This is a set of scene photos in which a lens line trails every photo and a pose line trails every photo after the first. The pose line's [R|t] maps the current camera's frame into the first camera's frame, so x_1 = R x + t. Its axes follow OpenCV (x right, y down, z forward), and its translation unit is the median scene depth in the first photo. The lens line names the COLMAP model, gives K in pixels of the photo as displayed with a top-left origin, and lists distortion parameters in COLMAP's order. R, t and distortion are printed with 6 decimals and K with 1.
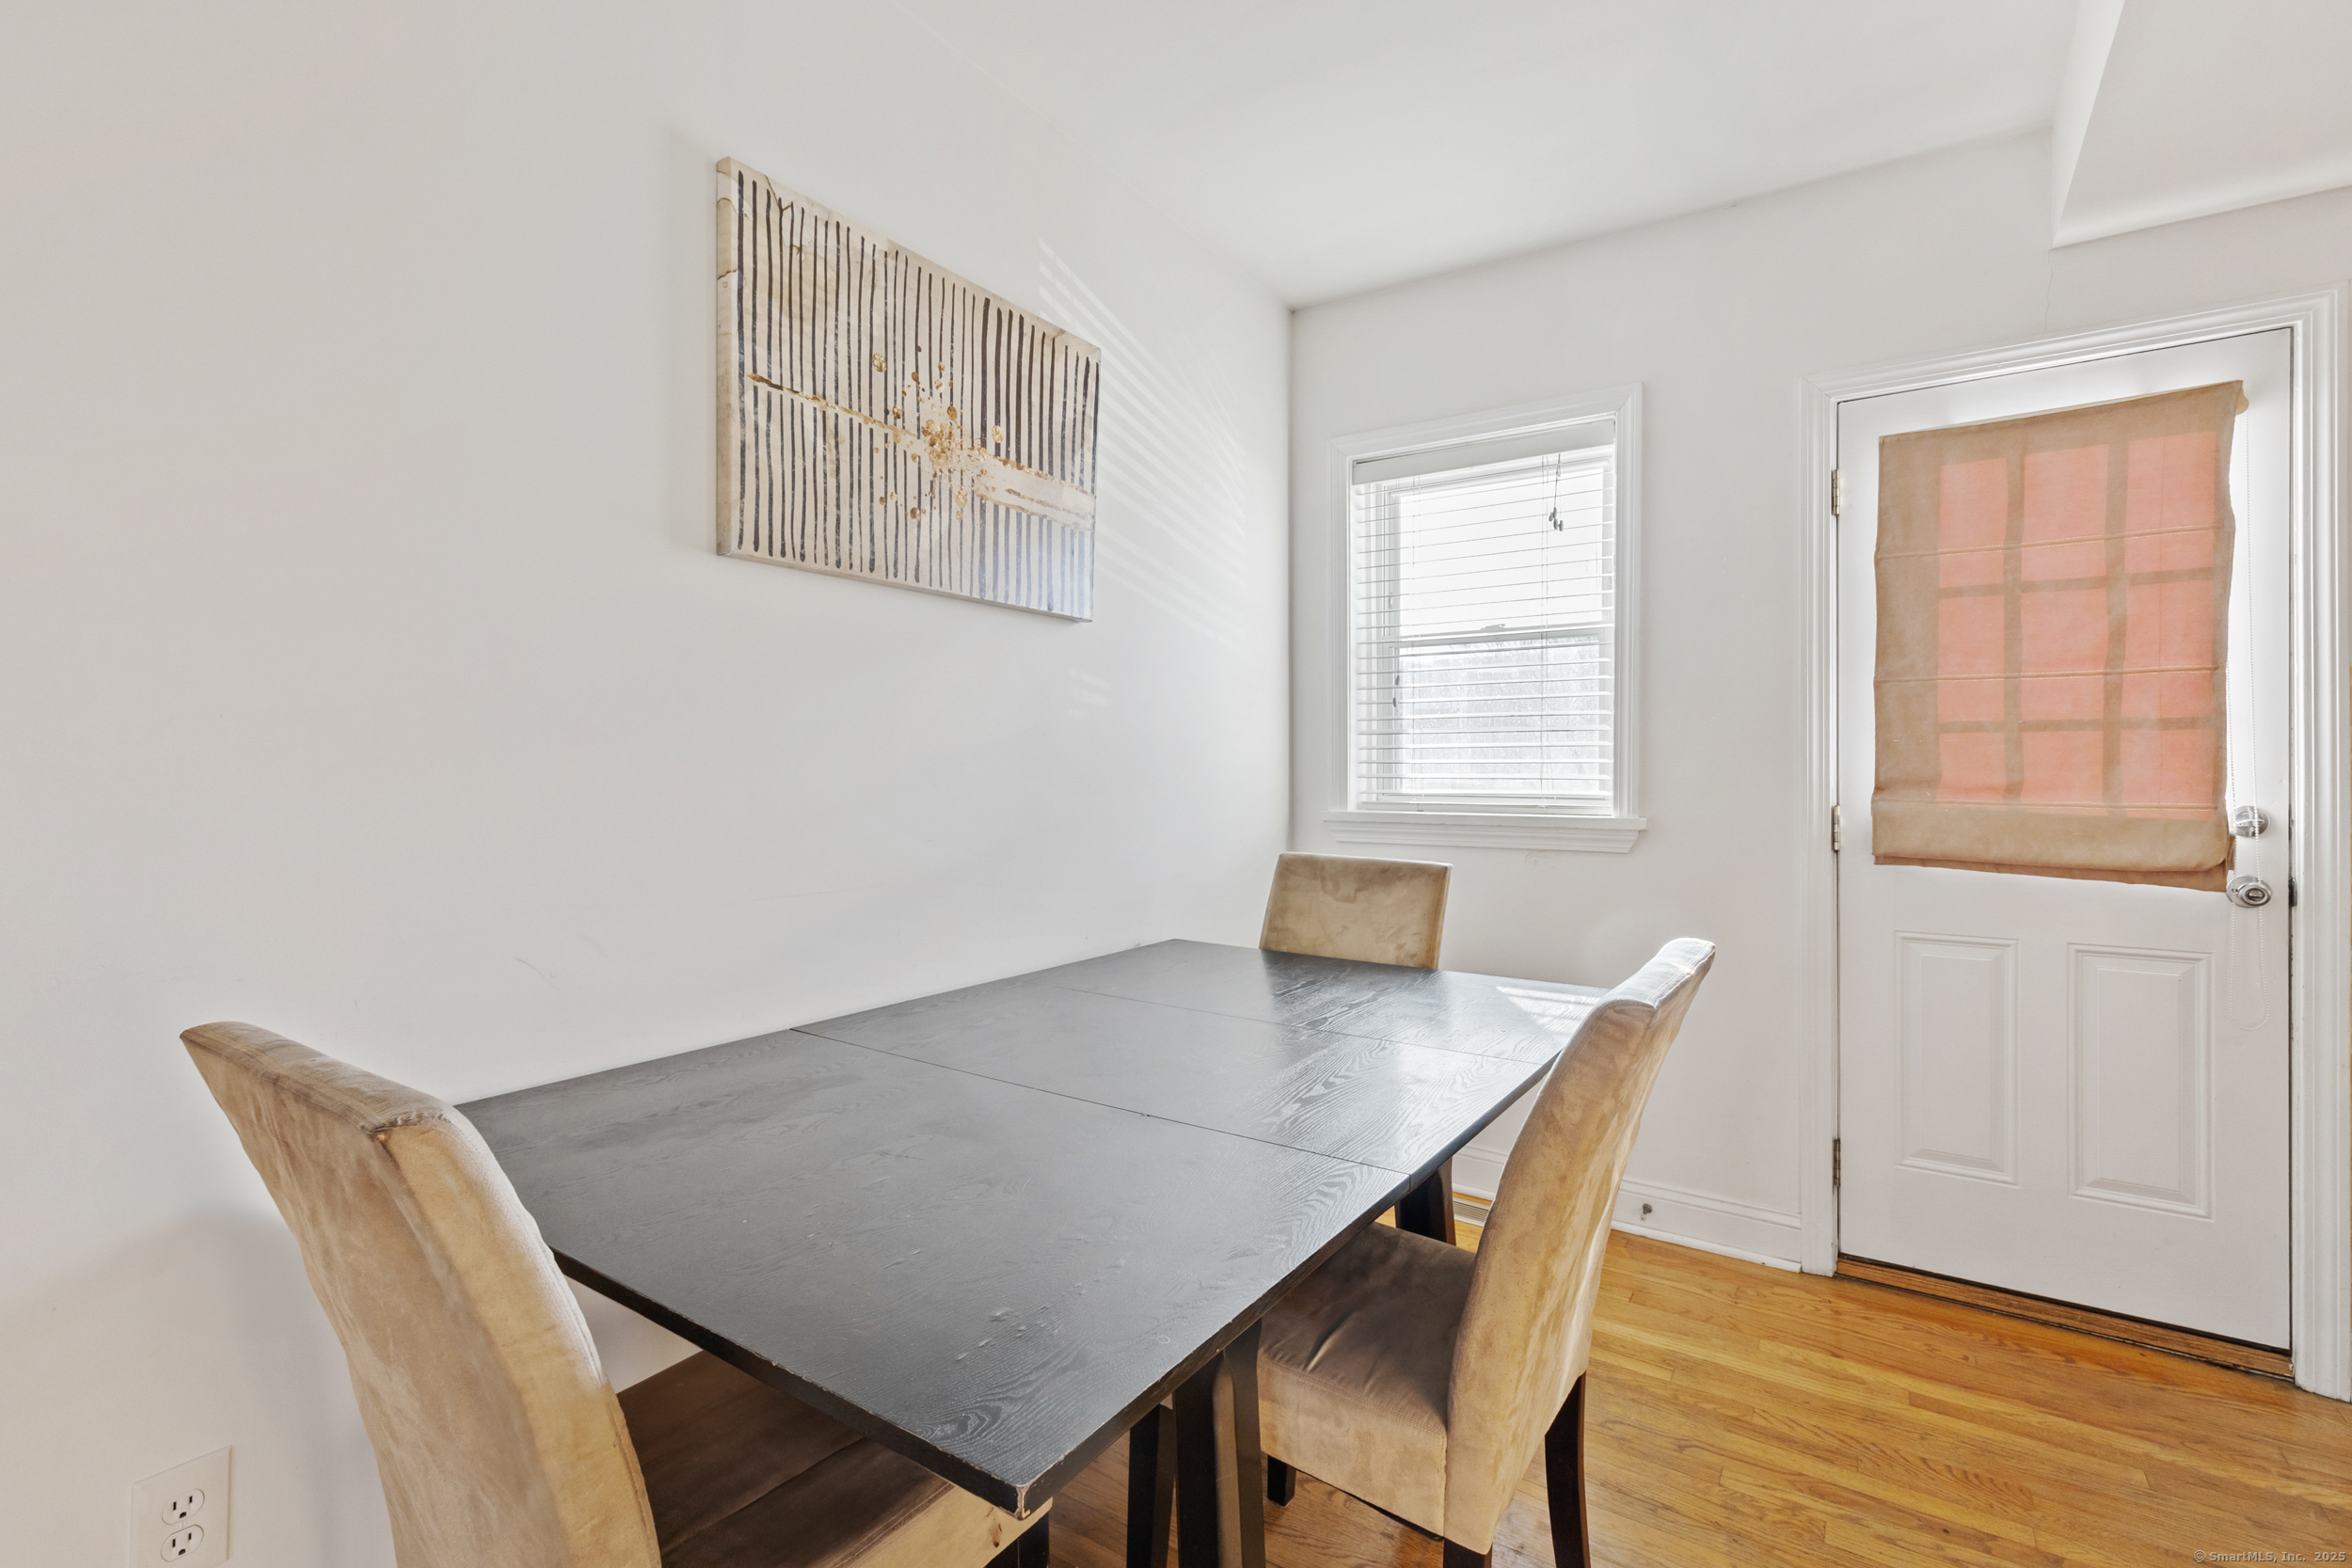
lens RADIAL K [[1090.5, 0, 1166.6], [0, 1090.5, 764.4], [0, 0, 1]] dist [0.009651, -0.000975]
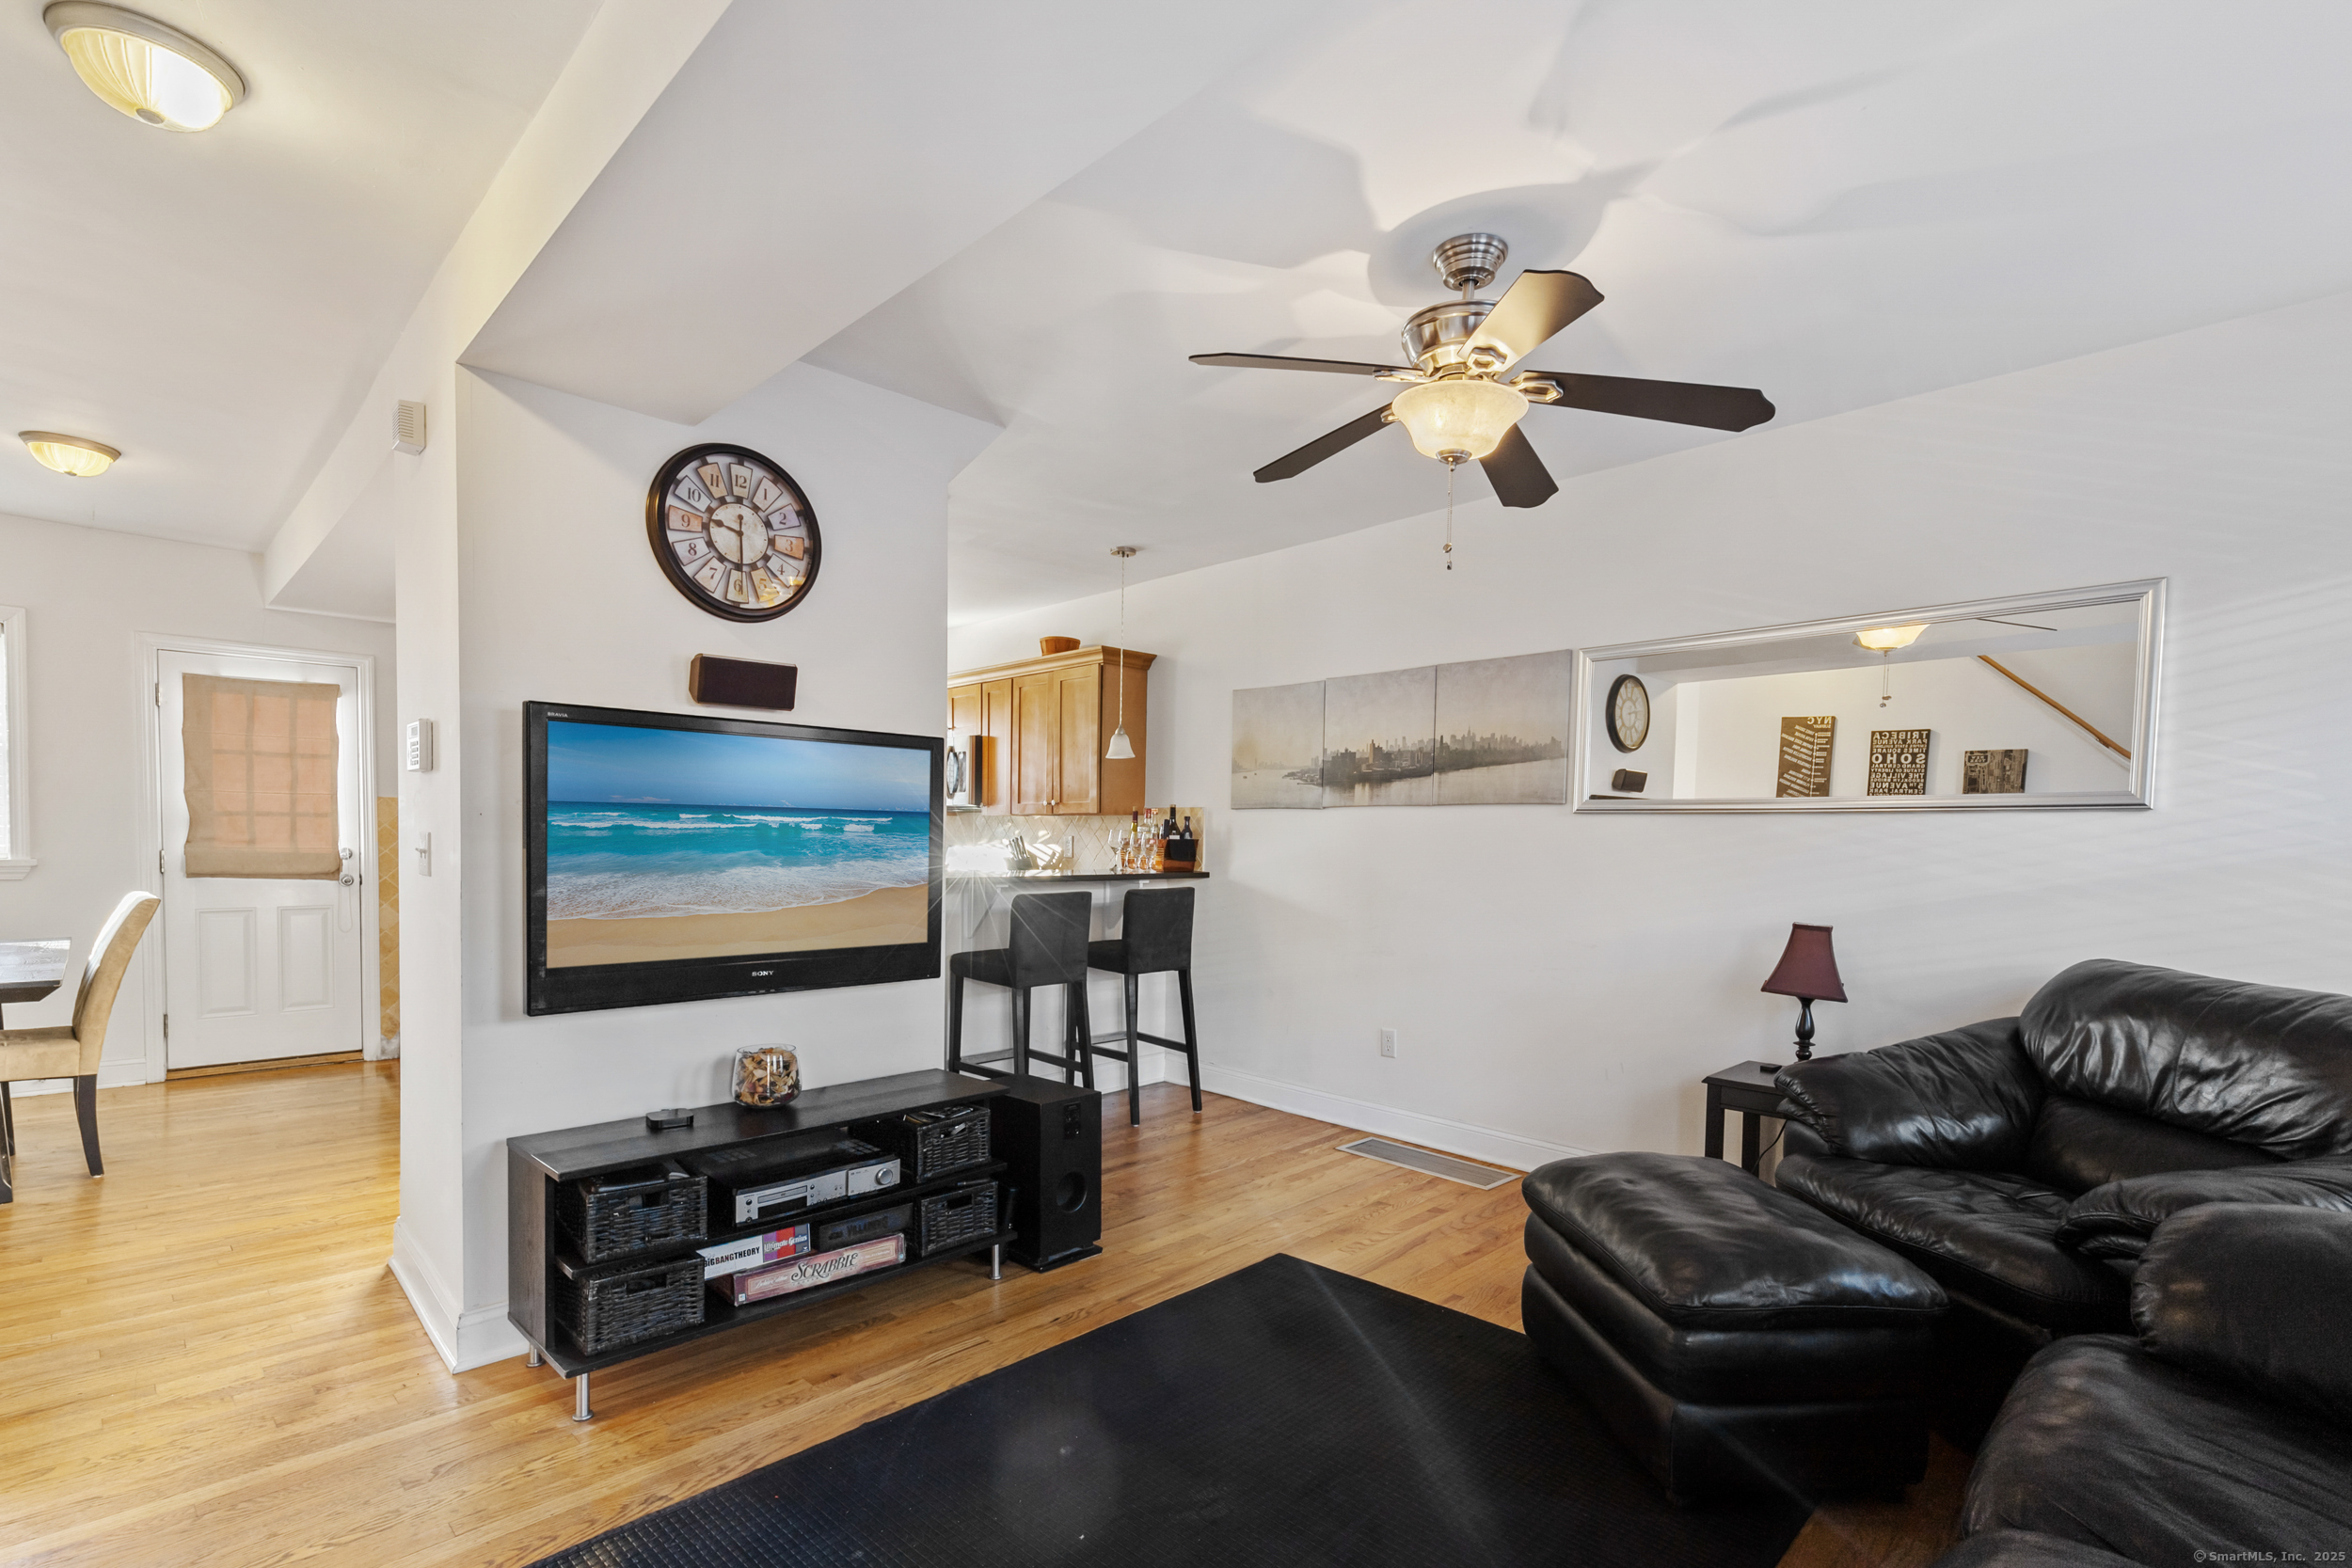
lens RADIAL K [[1090.5, 0, 1188.1], [0, 1090.5, 877.3], [0, 0, 1]] dist [0.009651, -0.000975]
pose [[0.185358, -0.030627, 0.982194, -1.137192], [-0.005198, 0.999470, 0.032147, 0.014165], [-0.982657, -0.011064, 0.185100, -1.365923]]
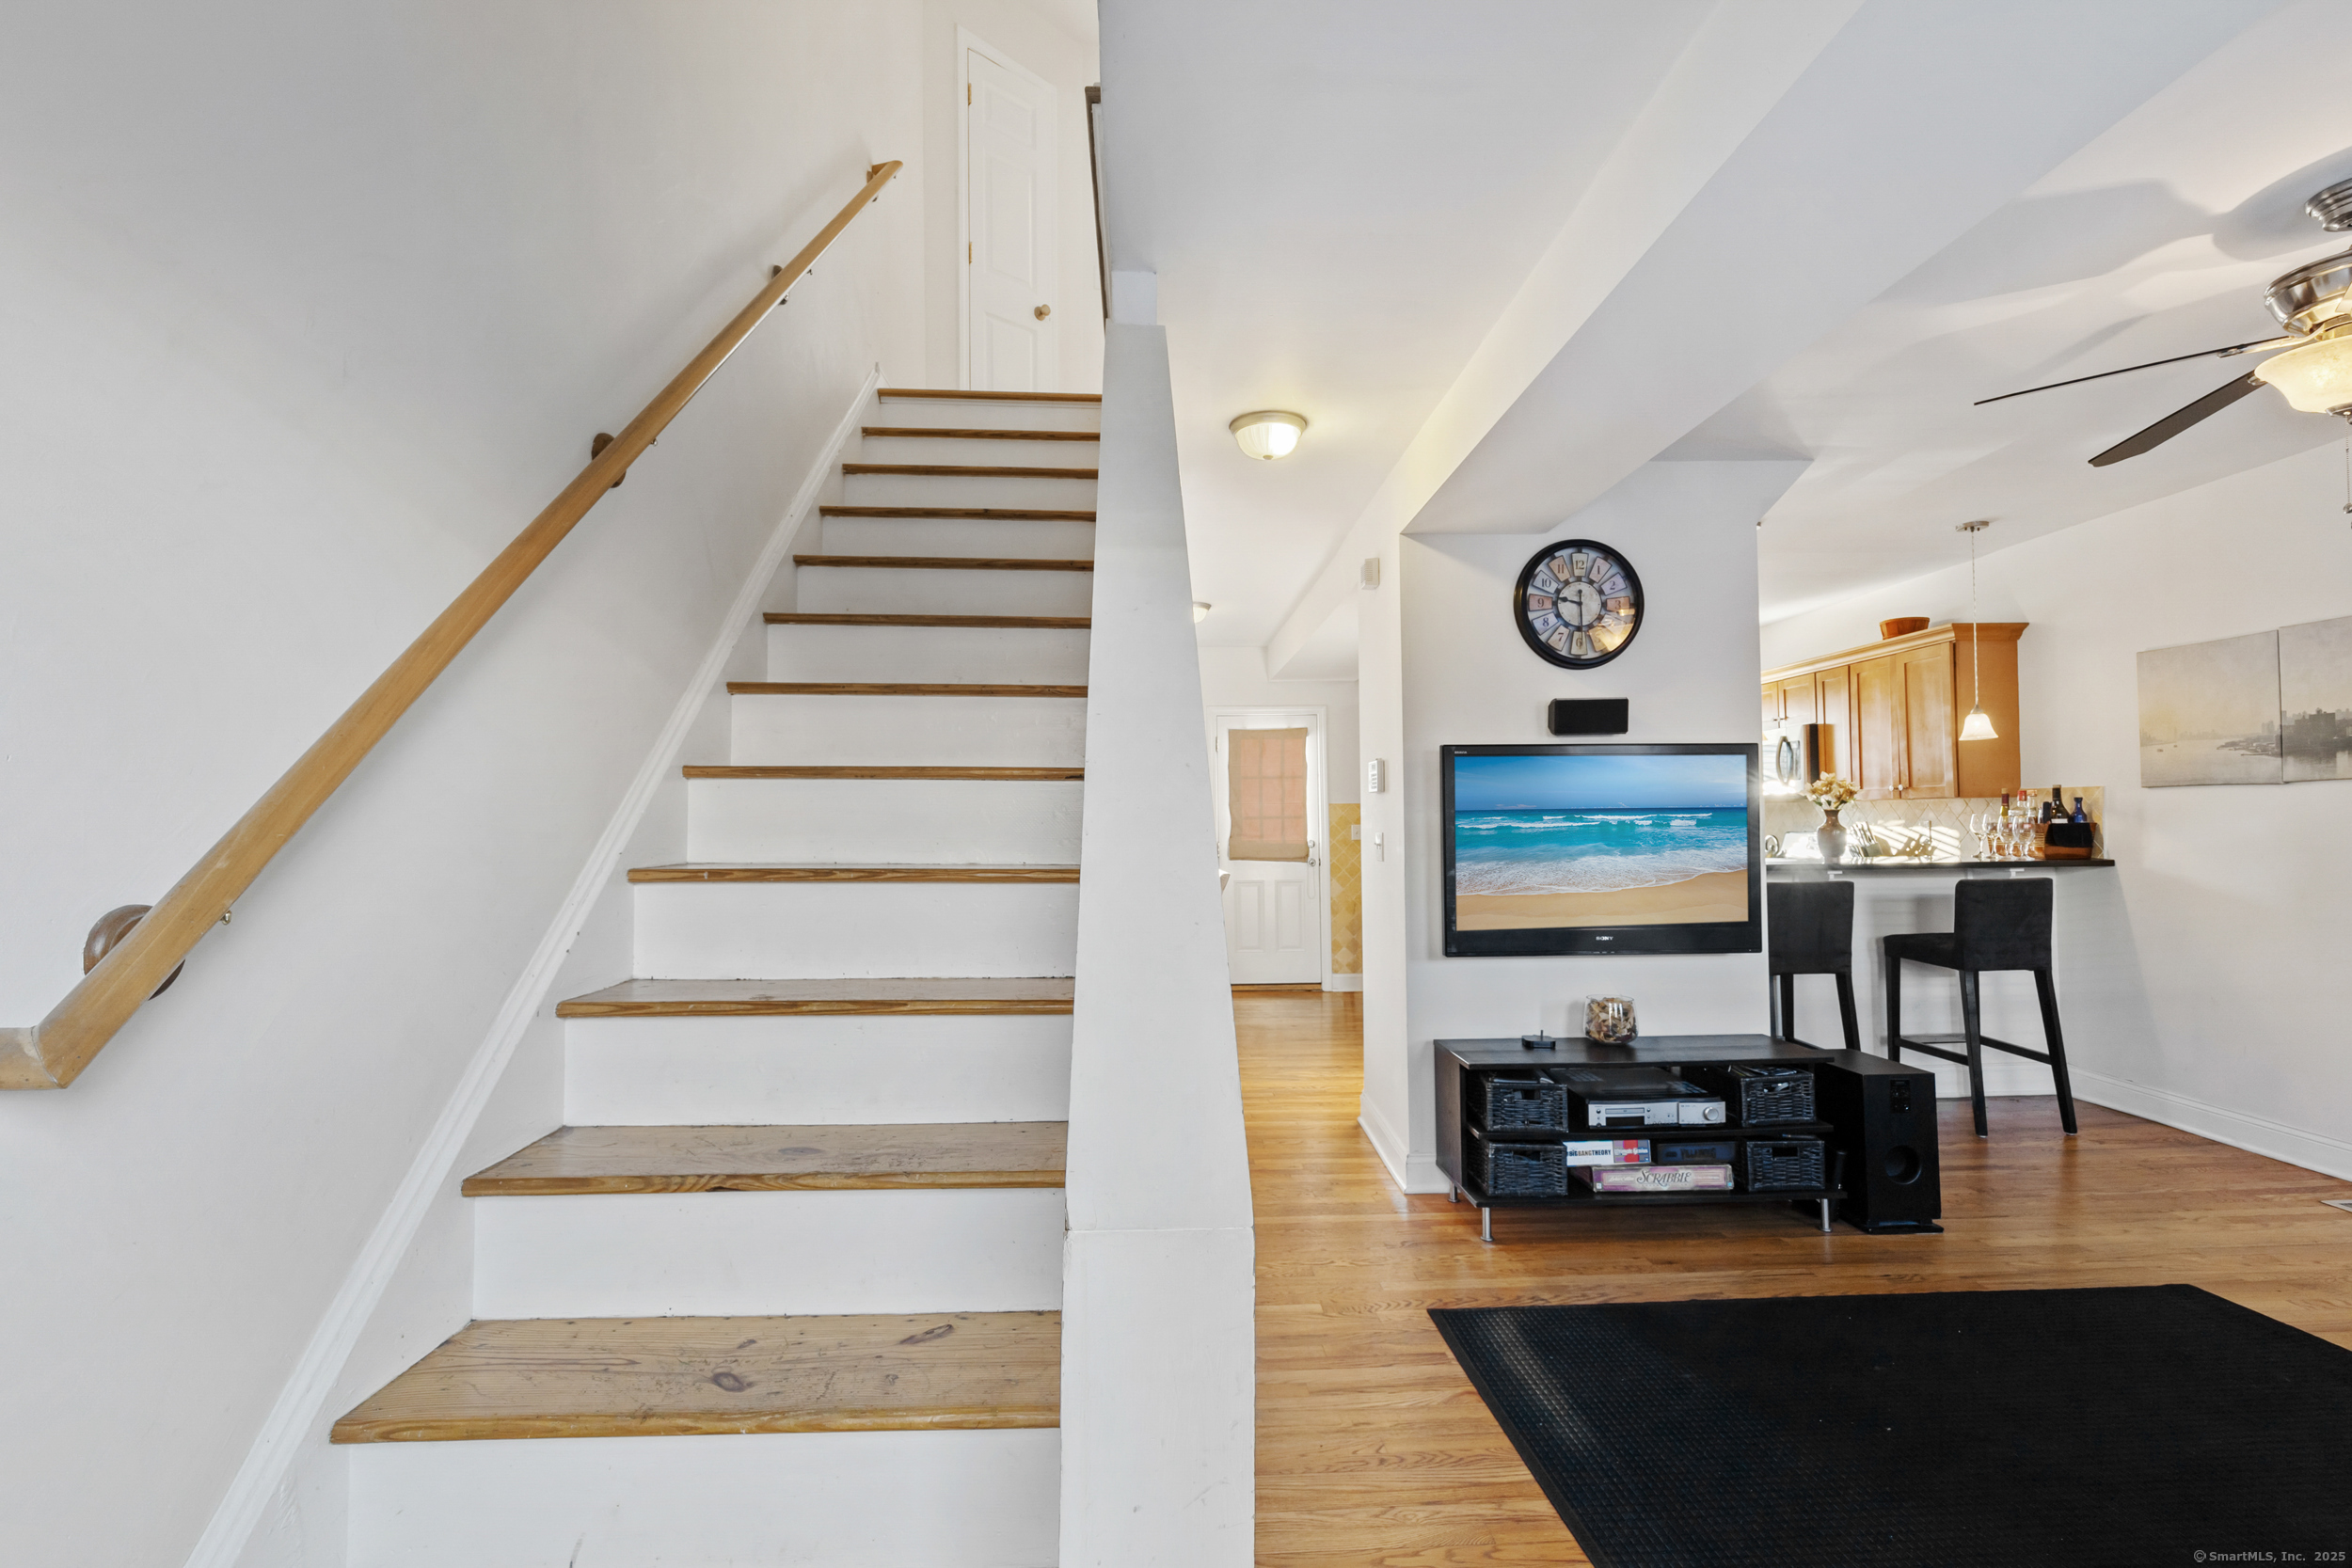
lens RADIAL K [[1090.5, 0, 1166.5], [0, 1090.5, 781.9], [0, 0, 1]] dist [0.009651, -0.000975]
pose [[0.804551, 0.015831, 0.593673, -1.531906], [0.012405, 0.998979, -0.043450, -0.003099], [-0.593755, 0.042322, 0.803532, -1.608649]]
